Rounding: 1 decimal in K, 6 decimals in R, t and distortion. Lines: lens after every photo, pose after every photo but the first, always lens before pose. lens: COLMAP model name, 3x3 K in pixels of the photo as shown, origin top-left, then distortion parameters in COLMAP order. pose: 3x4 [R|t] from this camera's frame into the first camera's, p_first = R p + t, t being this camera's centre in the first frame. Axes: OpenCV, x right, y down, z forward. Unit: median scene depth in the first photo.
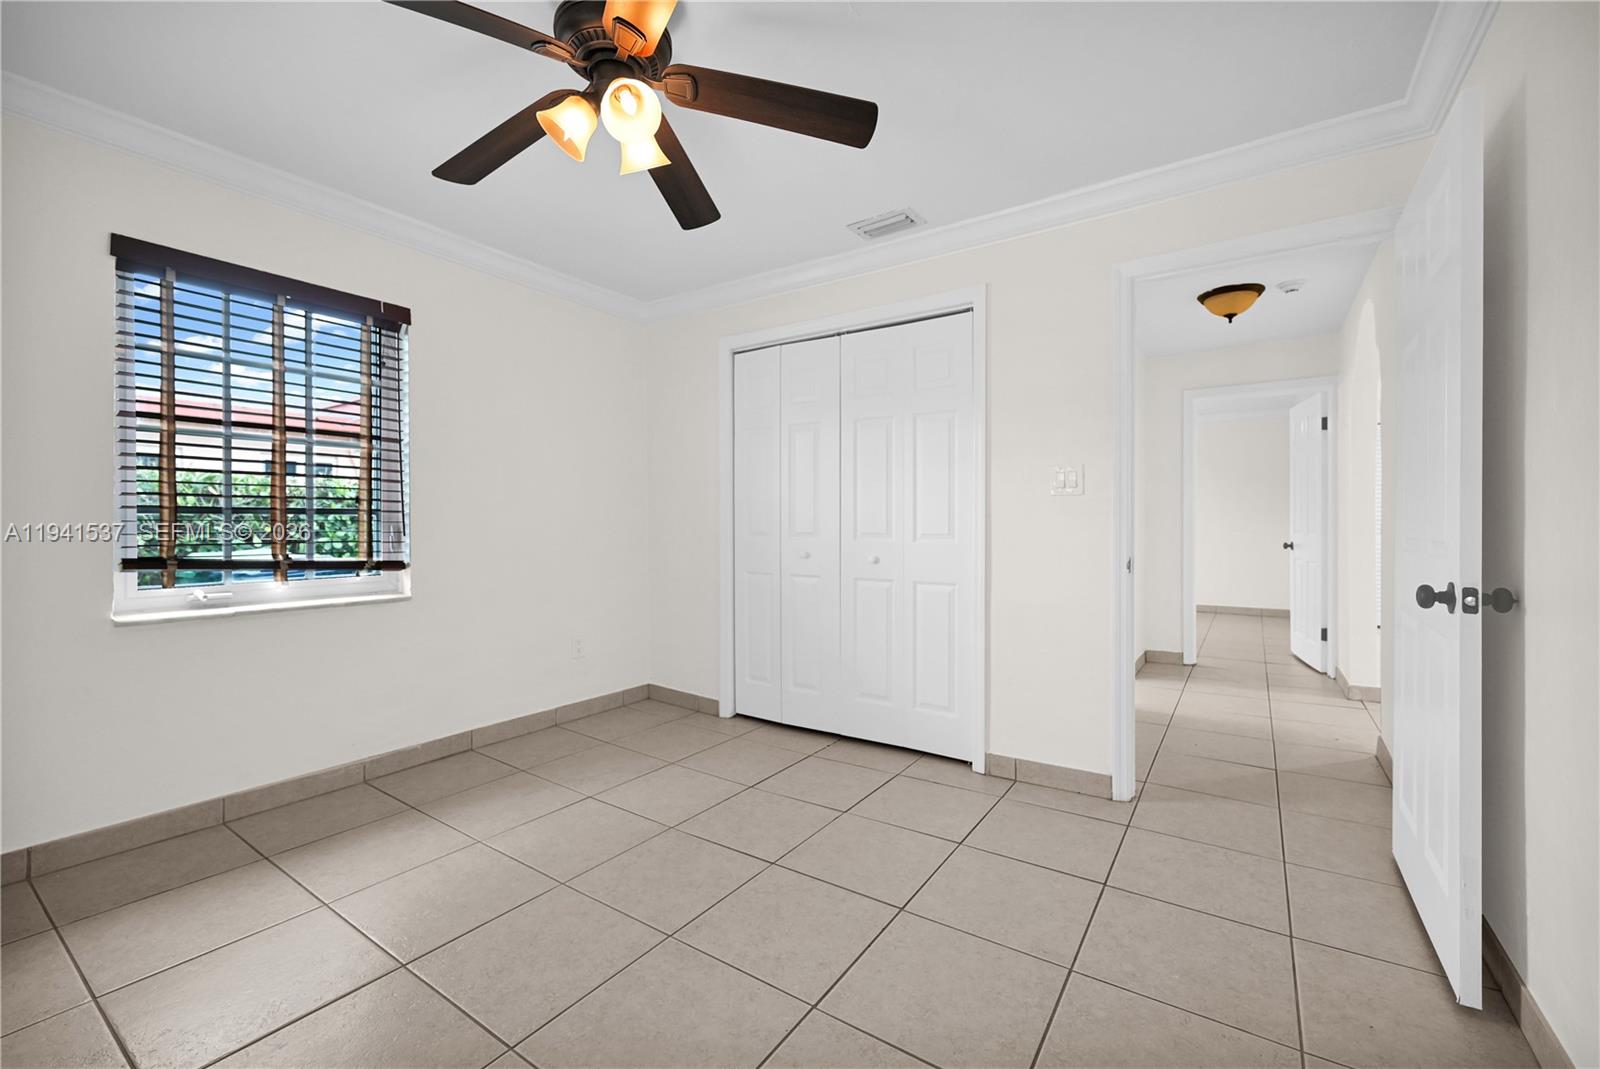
lens RADIAL K [[645.7, 0, 814.0], [0, 645.7, 530.4], [0, 0, 1]] dist [0.002725, 0.000238]
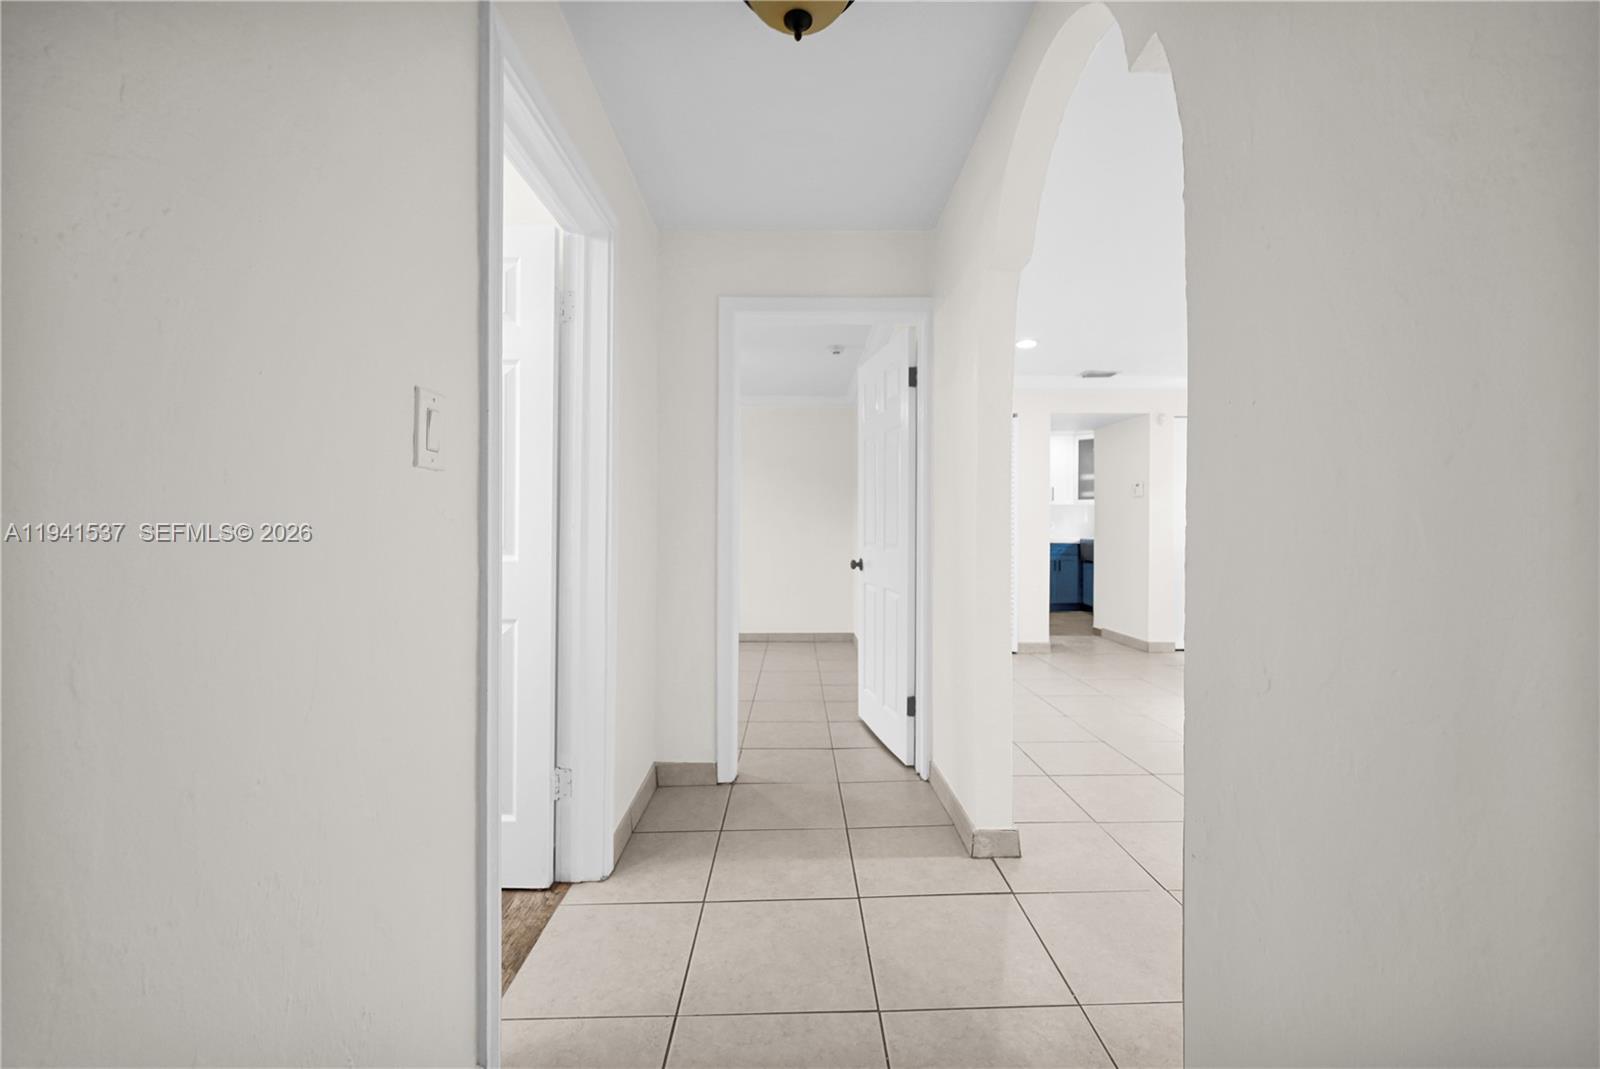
lens RADIAL K [[645.7, 0, 805.2], [0, 645.7, 536.0], [0, 0, 1]] dist [0.002725, 0.000238]
pose [[0.819926, 0.007439, 0.572422, 0.334087], [-0.004732, 0.999969, -0.006217, -0.002764], [-0.572451, 0.002388, 0.819936, 0.533298]]
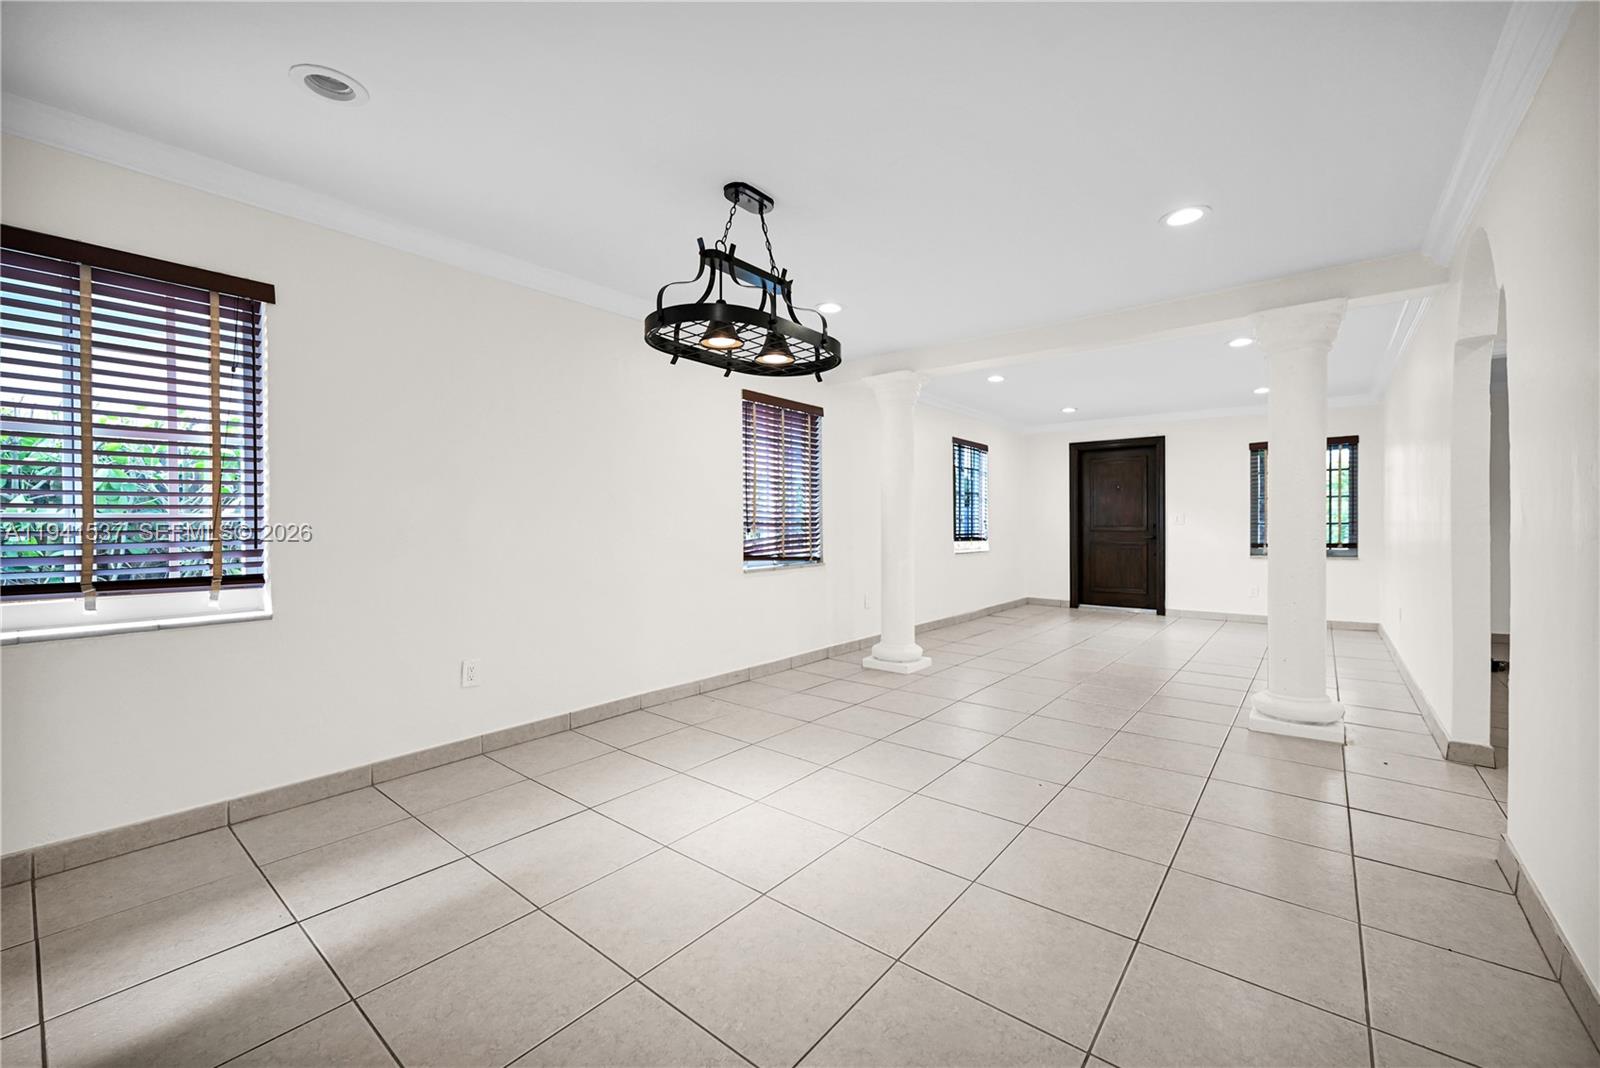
lens RADIAL K [[645.7, 0, 804.4], [0, 645.7, 531.9], [0, 0, 1]] dist [0.002725, 0.000238]
pose [[0.997138, -0.004324, -0.075476, -0.068080], [0.004709, 0.999977, 0.004929, 0.000255], [0.075453, -0.005270, 0.997135, -0.100519]]
